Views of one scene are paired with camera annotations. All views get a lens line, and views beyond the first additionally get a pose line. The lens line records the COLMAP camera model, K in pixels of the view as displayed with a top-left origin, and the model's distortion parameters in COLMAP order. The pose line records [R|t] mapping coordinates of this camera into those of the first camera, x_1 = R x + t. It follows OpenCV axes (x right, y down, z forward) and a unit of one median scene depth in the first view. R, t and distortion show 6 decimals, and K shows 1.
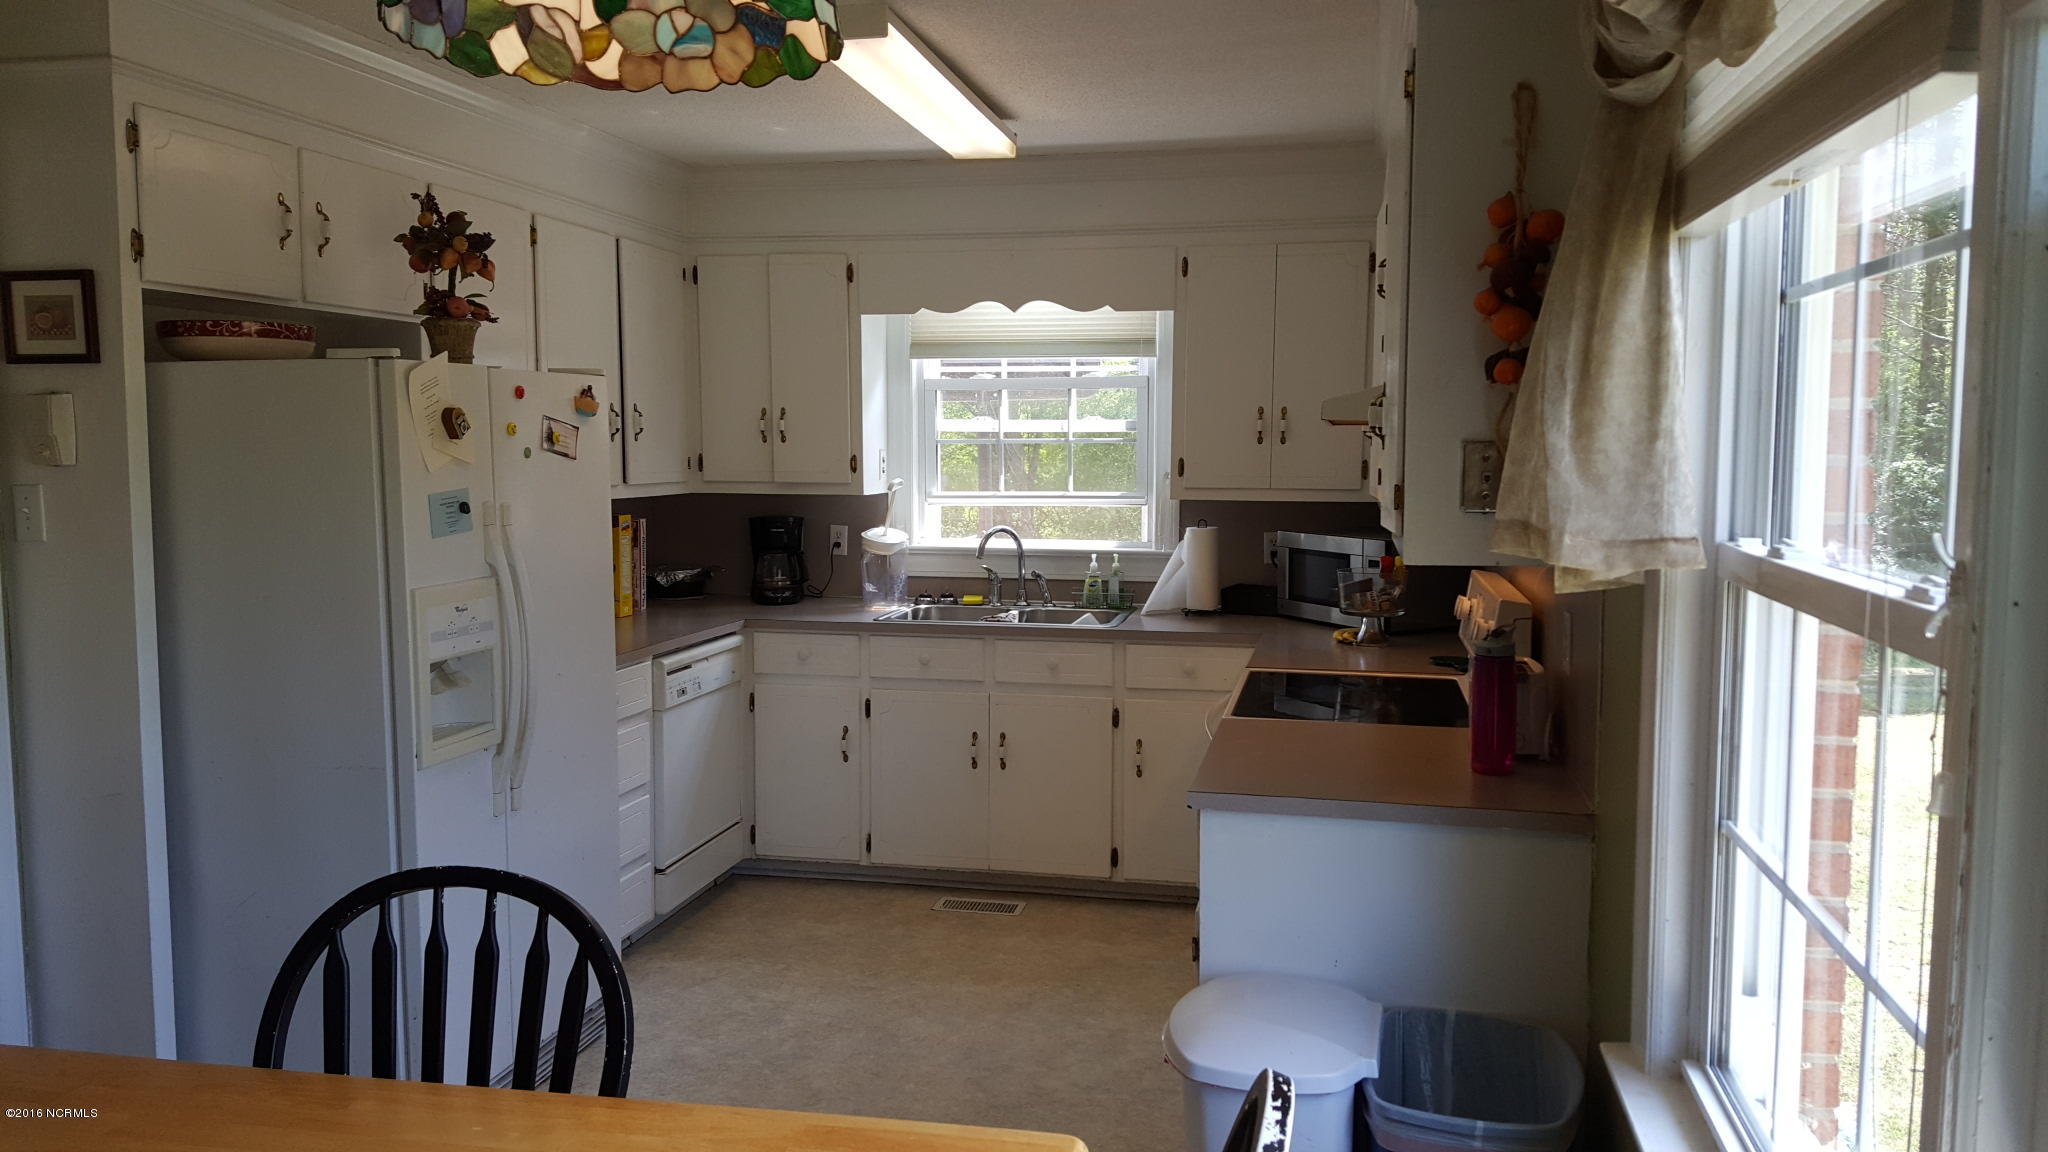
lens RADIAL K [[1516.4, 0, 1033.7], [0, 1516.4, 578.2], [0, 0, 1]] dist [0.133680, -0.205565]
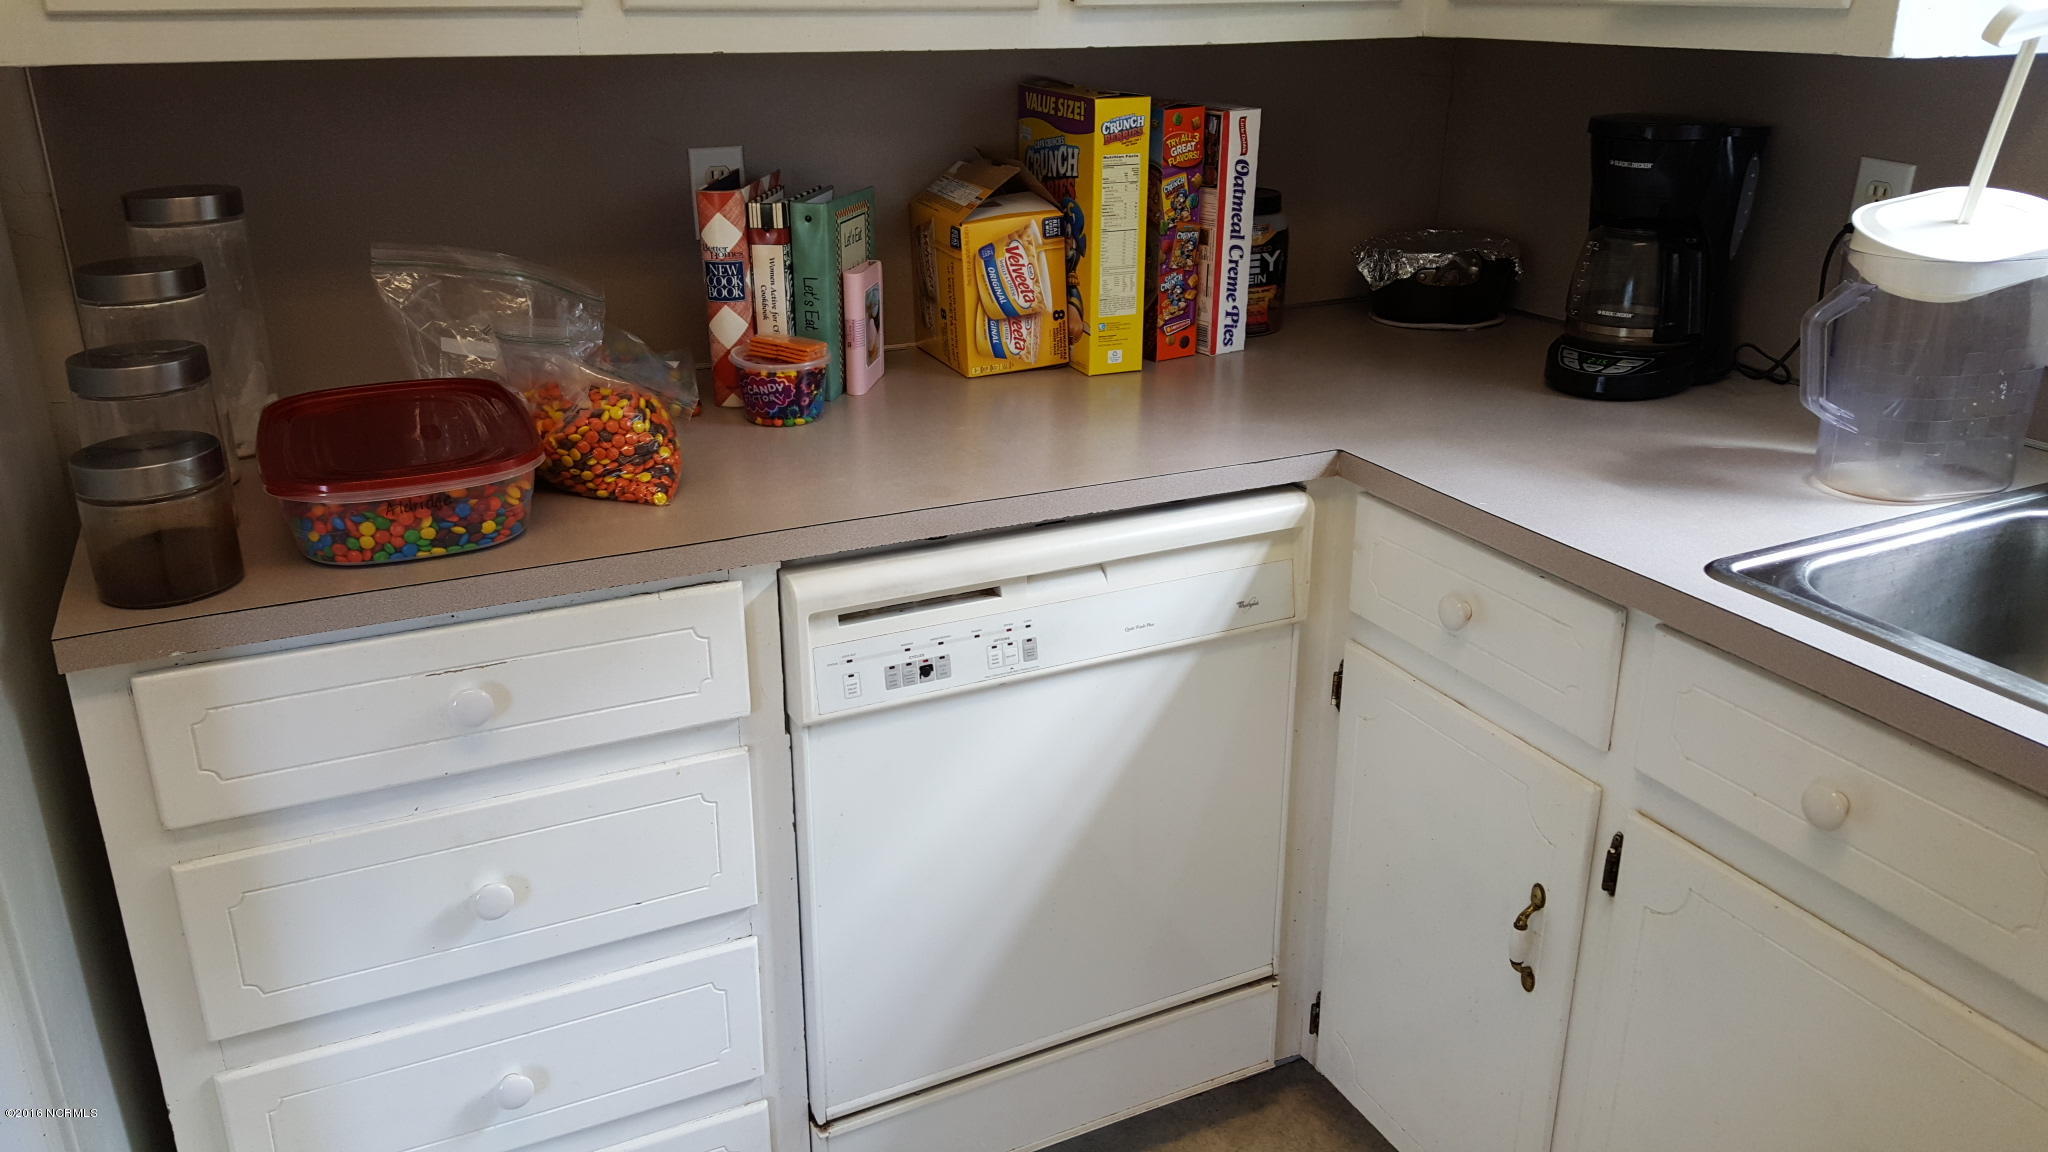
lens RADIAL K [[1516.4, 0, 1023.4], [0, 1516.4, 559.0], [0, 0, 1]] dist [0.133680, -0.205565]
pose [[0.610817, 0.278564, -0.741151, 0.018730], [-0.070994, 0.951565, 0.299140, -0.045330], [0.788583, -0.130103, 0.601008, 0.767744]]
